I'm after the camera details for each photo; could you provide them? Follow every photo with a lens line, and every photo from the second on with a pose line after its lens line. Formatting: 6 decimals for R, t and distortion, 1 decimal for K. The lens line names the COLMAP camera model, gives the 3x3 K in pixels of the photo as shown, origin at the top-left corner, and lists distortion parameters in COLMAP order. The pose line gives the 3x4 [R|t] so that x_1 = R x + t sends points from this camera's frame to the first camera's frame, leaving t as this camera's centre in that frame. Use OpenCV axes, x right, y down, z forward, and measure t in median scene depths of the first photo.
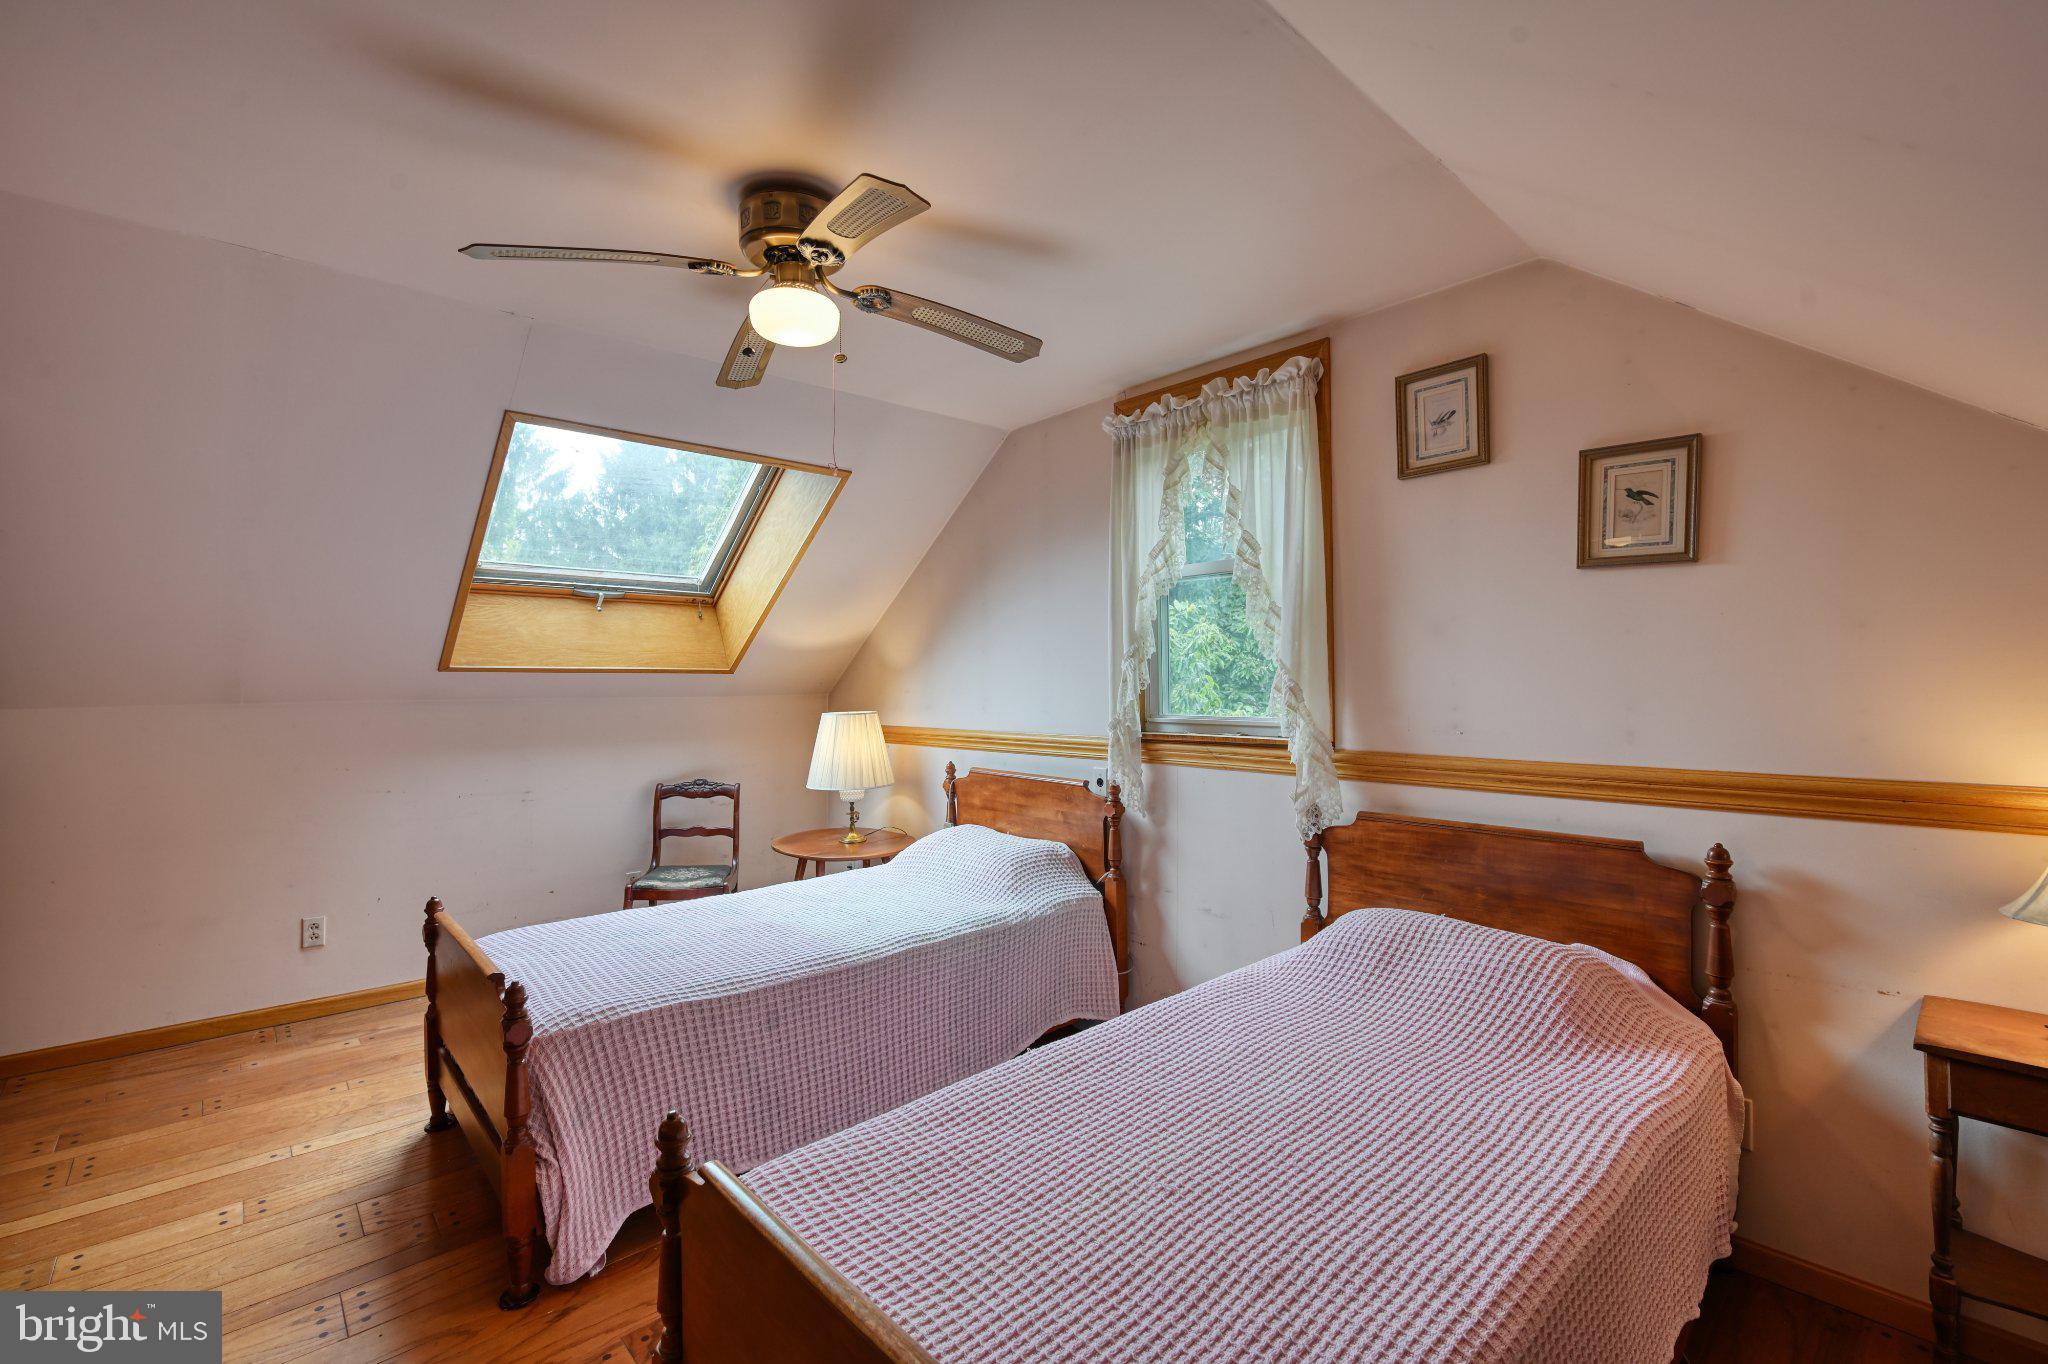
lens RADIAL K [[880.6, 0, 1024.0], [0, 880.6, 682.0], [0, 0, 1]] dist [-0.000024, 0.000429]
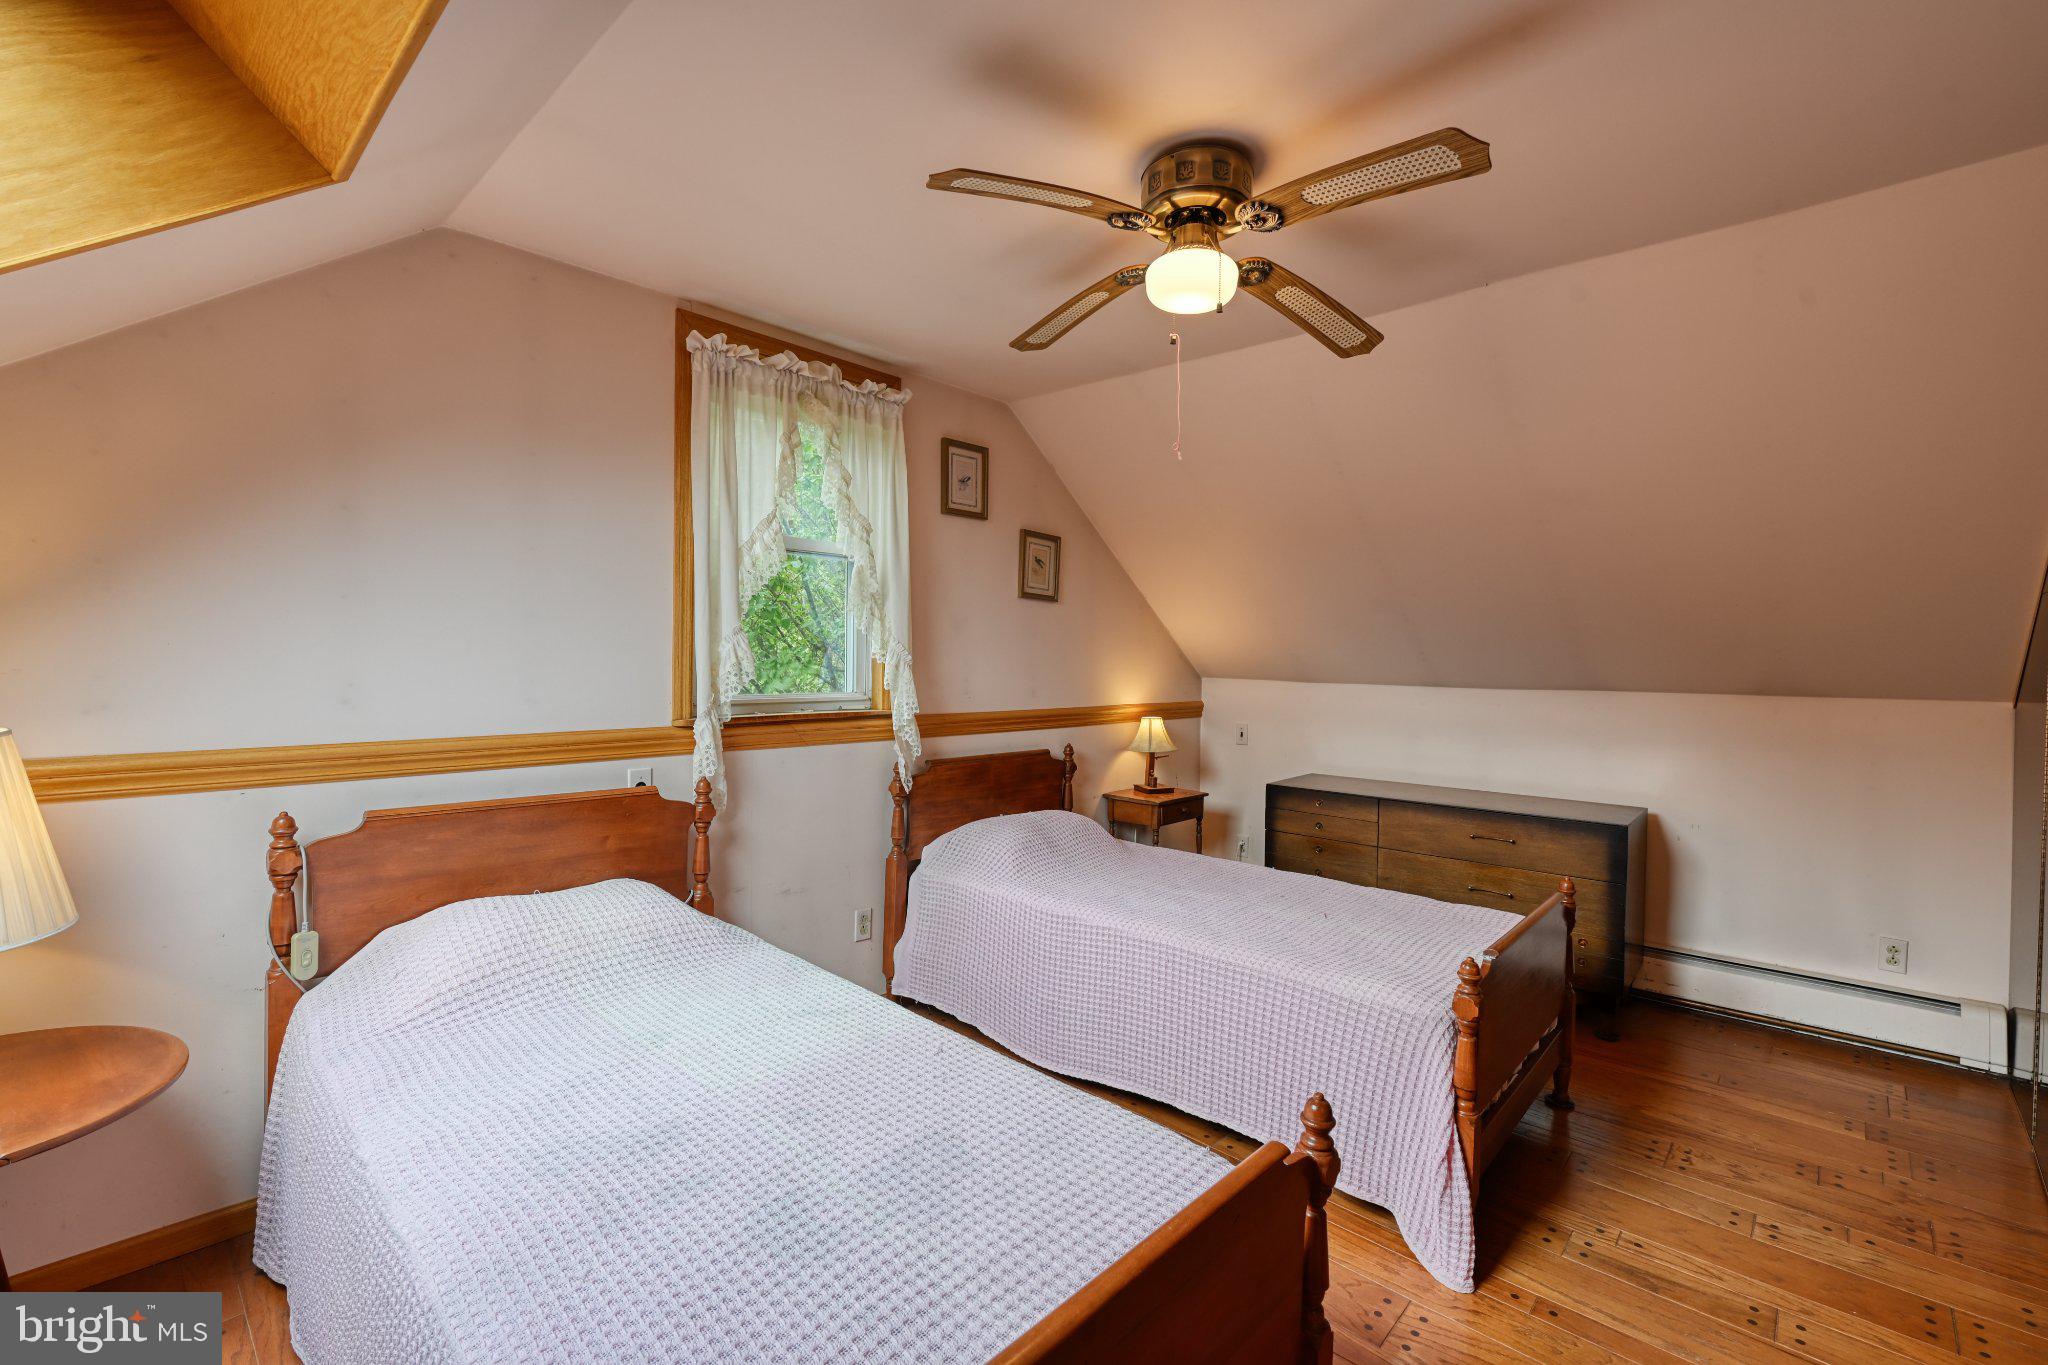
lens RADIAL K [[880.6, 0, 1024.0], [0, 880.6, 682.5], [0, 0, 1]] dist [-0.000024, 0.000429]
pose [[-0.073610, -0.023953, 0.996999, -0.963788], [-0.016704, 0.999601, 0.022783, -0.001618], [-0.997147, -0.014976, -0.073981, 0.989491]]
